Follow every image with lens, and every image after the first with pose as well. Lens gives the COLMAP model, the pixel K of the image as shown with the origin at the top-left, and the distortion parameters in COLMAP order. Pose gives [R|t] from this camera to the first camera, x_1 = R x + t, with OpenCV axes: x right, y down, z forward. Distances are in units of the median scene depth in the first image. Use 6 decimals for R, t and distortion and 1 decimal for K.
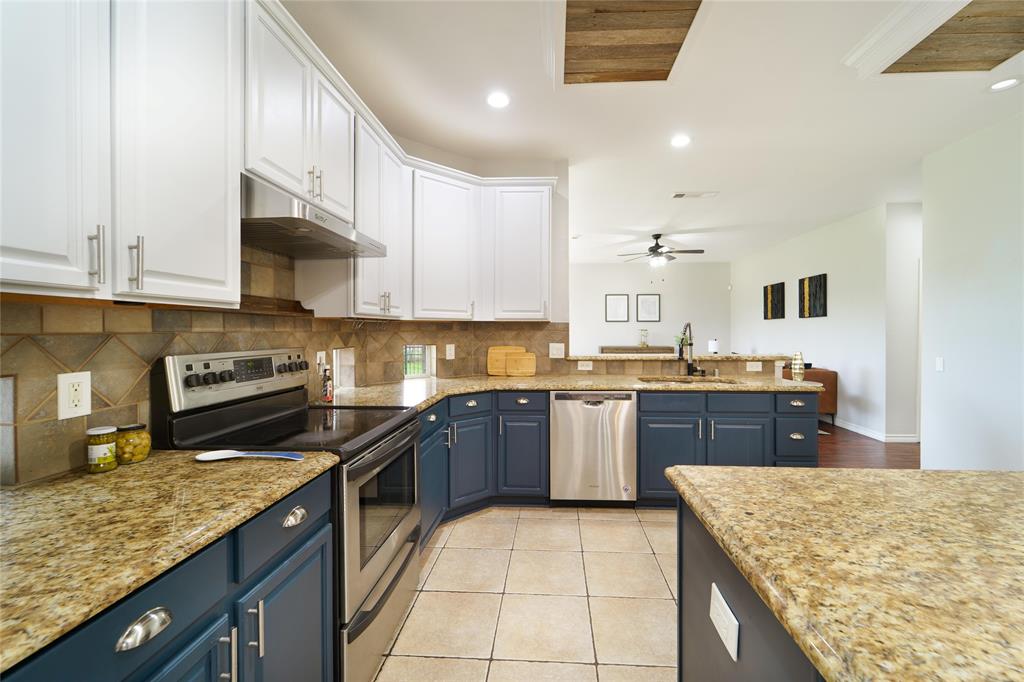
lens RADIAL K [[412.1, 0, 524.8], [0, 412.1, 332.7], [0, 0, 1]] dist [-0.000441, -0.001054]
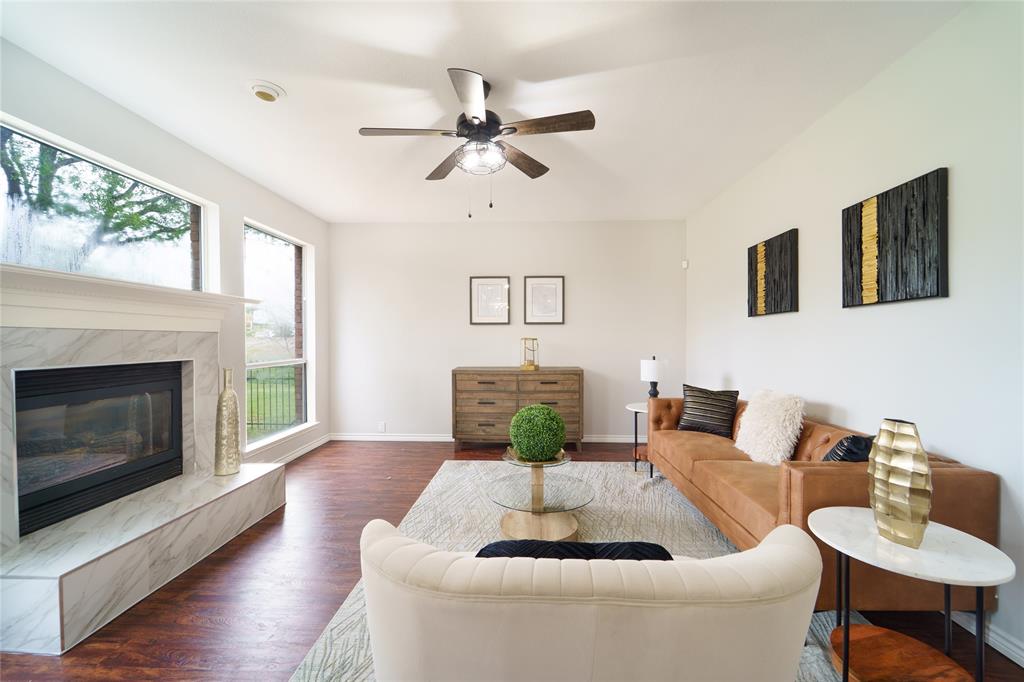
lens RADIAL K [[412.1, 0, 512.6], [0, 412.1, 337.2], [0, 0, 1]] dist [-0.000441, -0.001054]
pose [[0.999716, -0.004384, 0.023423, 0.639869], [0.004446, 0.999987, -0.002574, -0.015366], [-0.023412, 0.002677, 0.999722, 1.152276]]
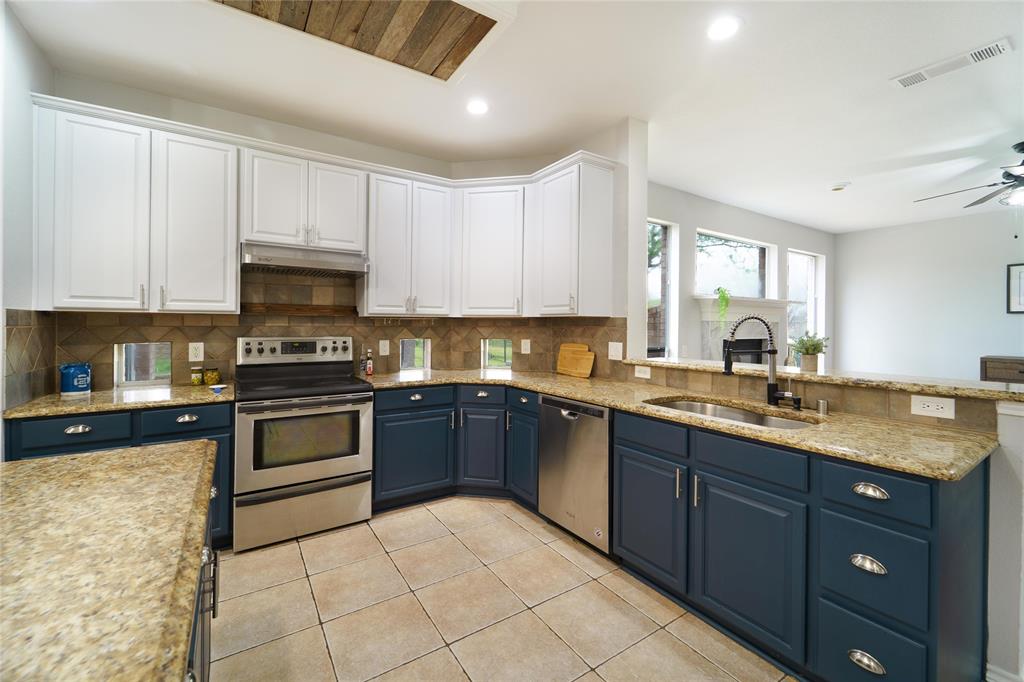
lens RADIAL K [[412.1, 0, 507.1], [0, 412.1, 325.8], [0, 0, 1]] dist [-0.000441, -0.001054]
pose [[0.607261, 0.004537, -0.794489, 0.624961], [-0.009705, 0.999951, -0.001707, -0.004442], [0.794443, 0.008747, 0.607276, 0.326292]]
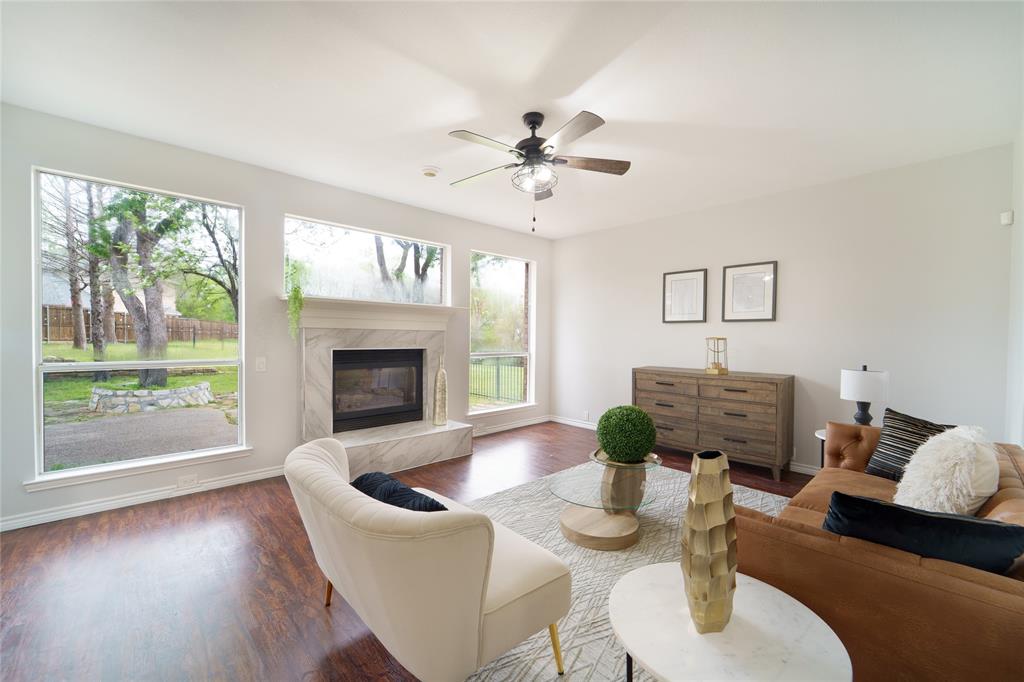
lens RADIAL K [[412.1, 0, 517.1], [0, 412.1, 336.5], [0, 0, 1]] dist [-0.000441, -0.001054]
pose [[0.725901, 0.005335, -0.687778, 1.124679], [-0.007136, 0.999975, 0.000225, -0.015066], [0.687762, 0.004745, 0.725921, 1.247710]]
